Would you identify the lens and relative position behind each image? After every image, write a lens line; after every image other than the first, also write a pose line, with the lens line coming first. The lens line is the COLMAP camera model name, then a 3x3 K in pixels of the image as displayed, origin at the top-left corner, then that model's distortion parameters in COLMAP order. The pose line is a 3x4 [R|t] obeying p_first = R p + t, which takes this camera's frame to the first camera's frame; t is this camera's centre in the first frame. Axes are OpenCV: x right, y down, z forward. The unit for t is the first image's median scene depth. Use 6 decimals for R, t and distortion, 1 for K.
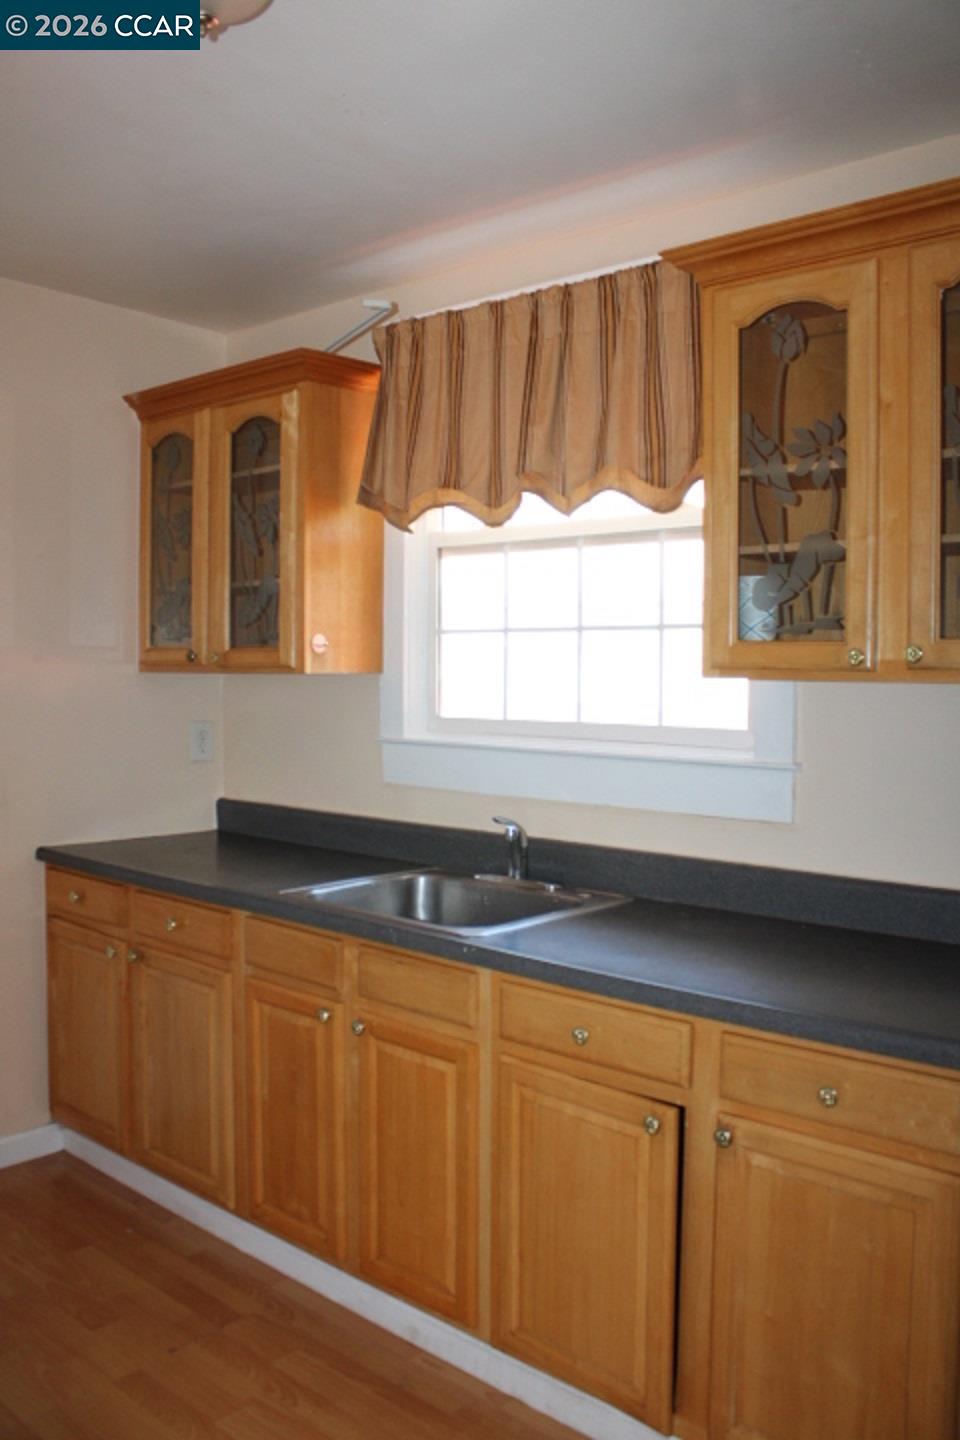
lens RADIAL K [[1208.1, 0, 483.5], [0, 1208.1, 719.3], [0, 0, 1]] dist [-0.164844, 0.143300]
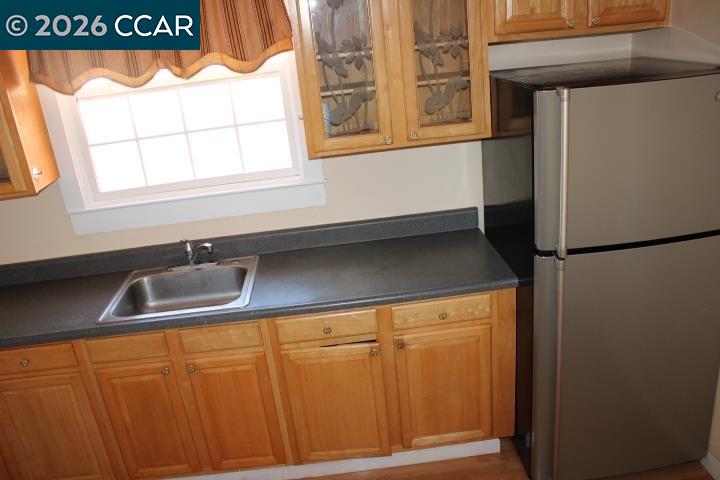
lens RADIAL K [[604.0, 0, 360.3], [0, 604.0, 257.3], [0, 0, 1]] dist [-0.164844, 0.143300]
pose [[0.694806, -0.344431, 0.631357, -0.397870], [0.138578, 0.925529, 0.352408, -0.188565], [-0.705720, -0.157363, 0.690794, 0.126712]]
